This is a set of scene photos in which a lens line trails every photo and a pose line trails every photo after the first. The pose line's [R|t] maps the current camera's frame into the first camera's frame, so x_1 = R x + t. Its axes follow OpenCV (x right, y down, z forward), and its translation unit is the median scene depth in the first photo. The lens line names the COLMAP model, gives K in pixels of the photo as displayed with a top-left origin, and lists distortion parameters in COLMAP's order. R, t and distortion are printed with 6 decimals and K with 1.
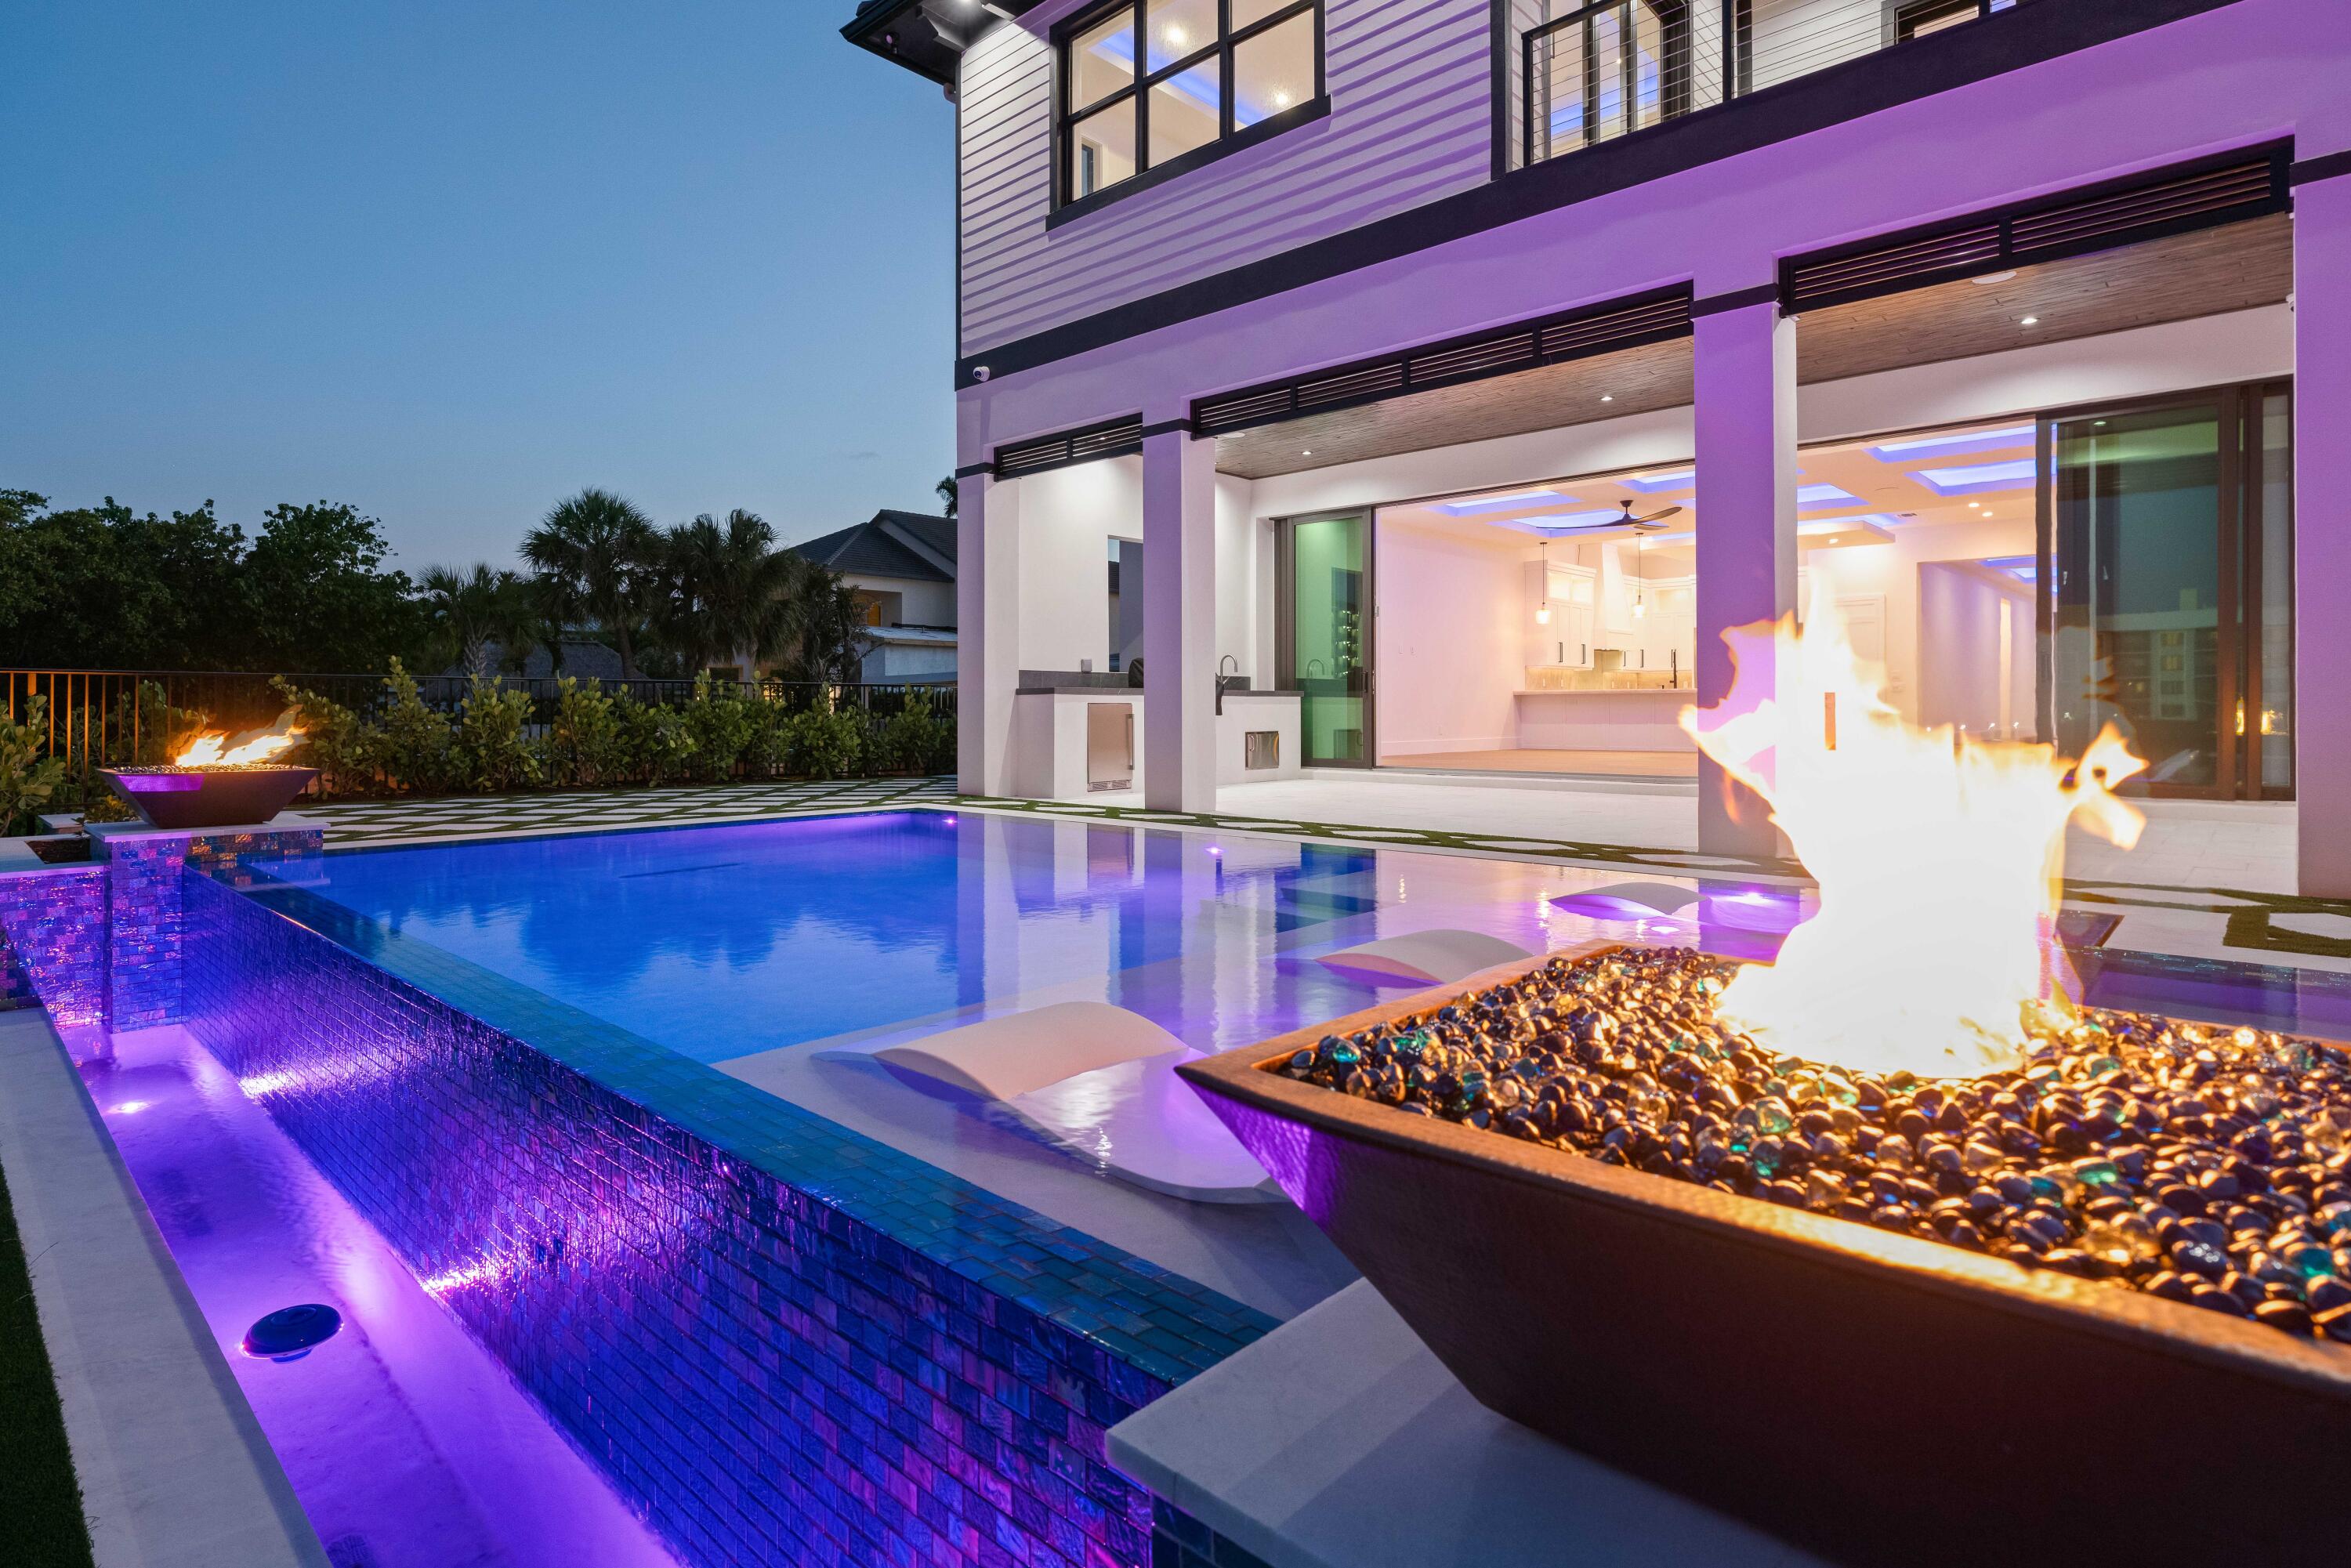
lens RADIAL K [[1205.2, 0, 1137.6], [0, 1205.2, 704.9], [0, 0, 1]] dist [-0.005671, 0.000176]
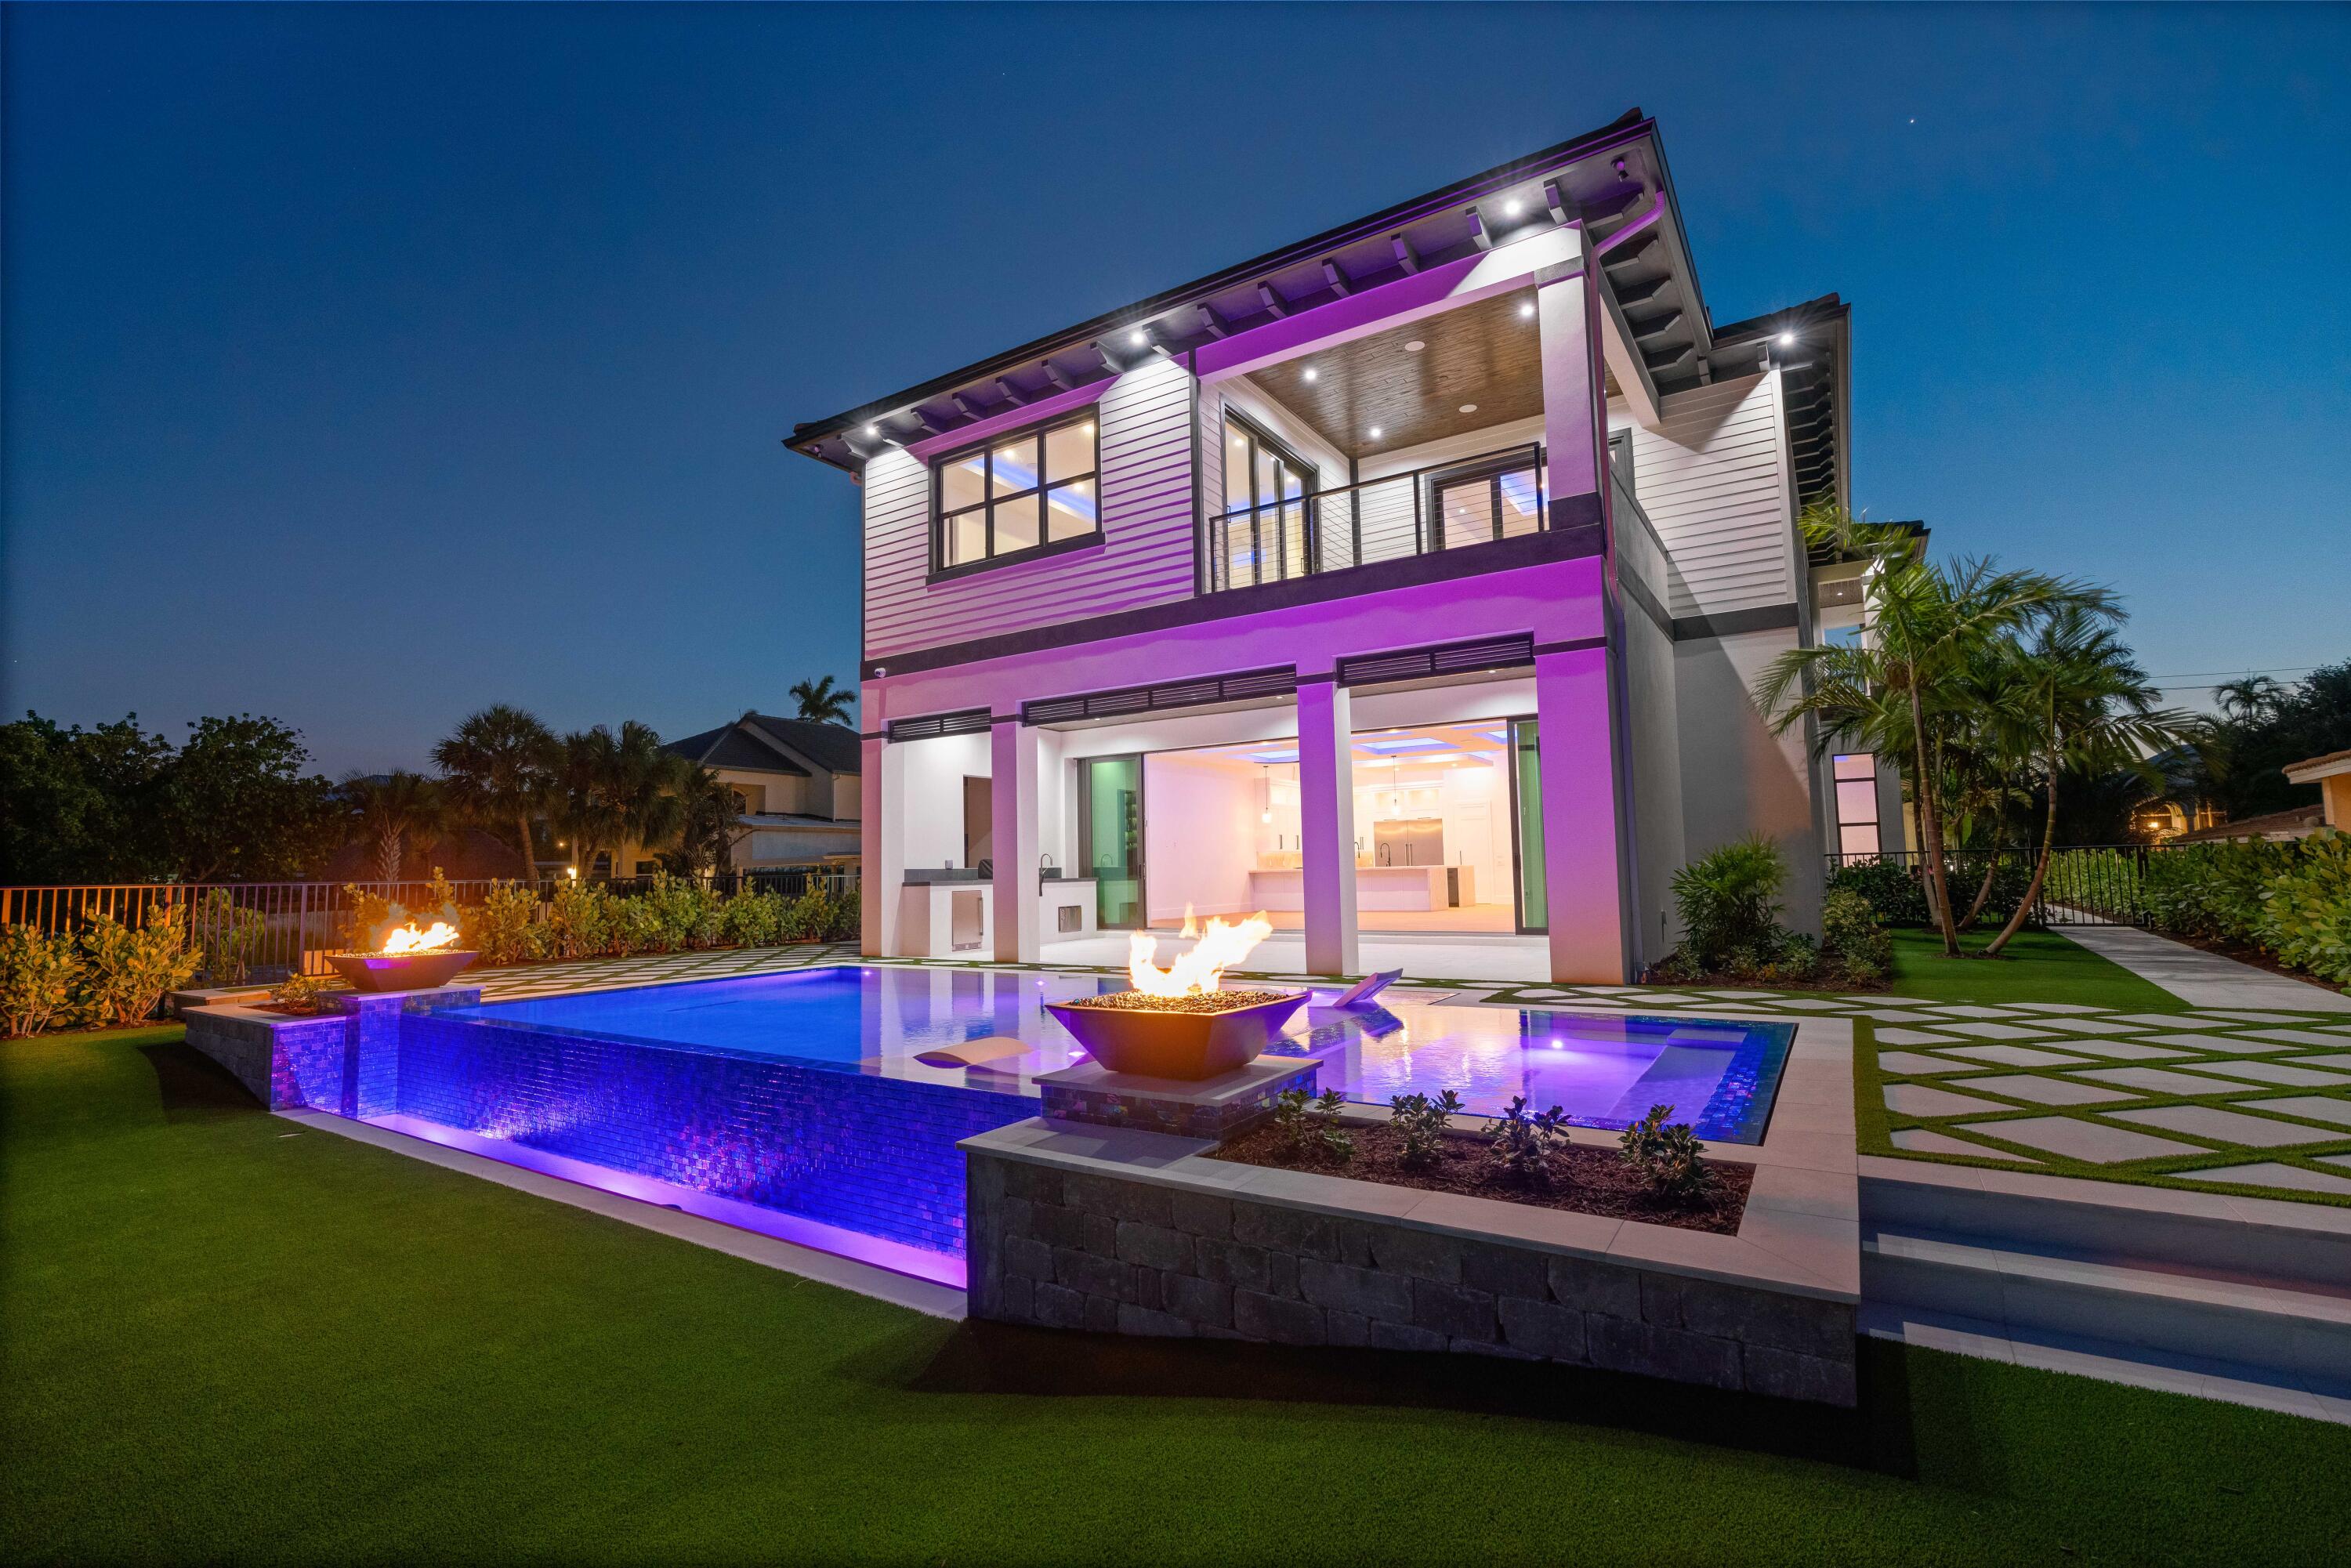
lens RADIAL K [[1051.2, 0, 1162.8], [0, 1051.2, 794.9], [0, 0, 1]] dist [-0.005044, 0.000574]
pose [[0.982401, -0.003413, 0.186751, -0.022994], [0.016773, 0.997405, -0.070007, -0.020377], [-0.186027, 0.071907, 0.979910, -0.271027]]
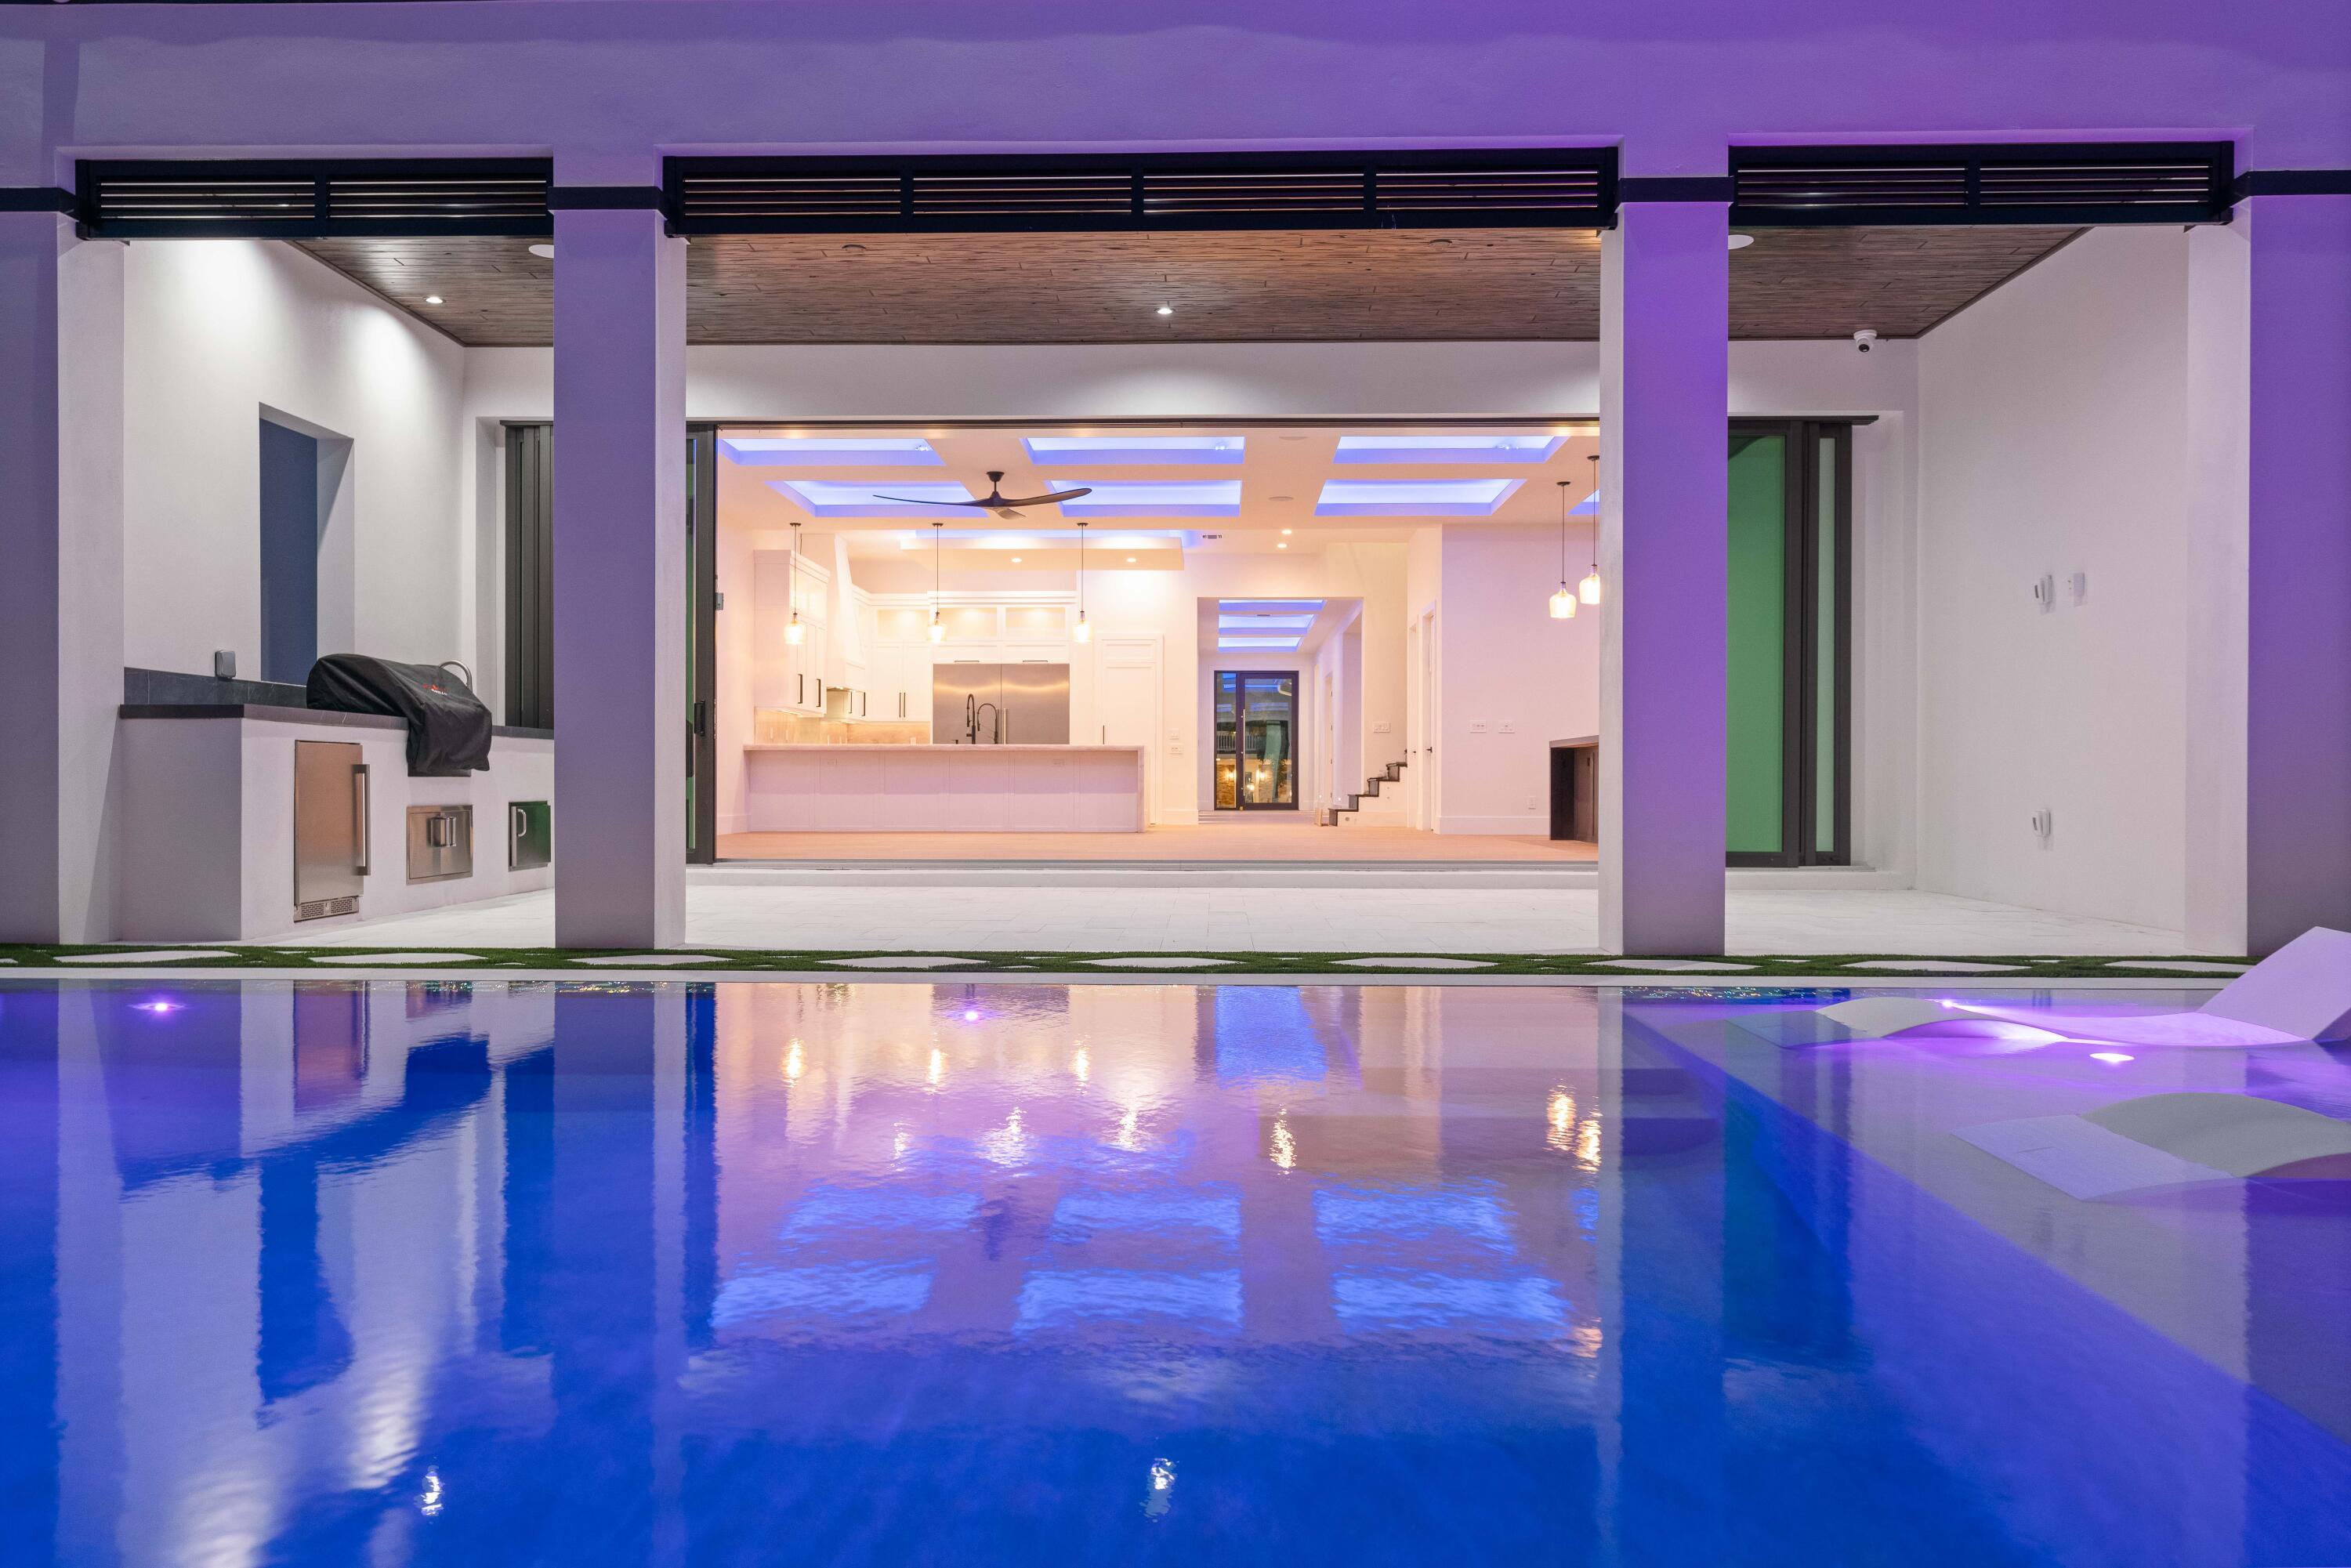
lens RADIAL K [[1731.8, 0, 1168.2], [0, 1731.8, 870.1], [0, 0, 1]] dist [0.228257, -0.258869]
pose [[0.746654, -0.029597, 0.664554, -0.218826], [-0.006528, 0.998636, 0.051811, 0.008389], [-0.665180, -0.043024, 0.745442, 0.181239]]
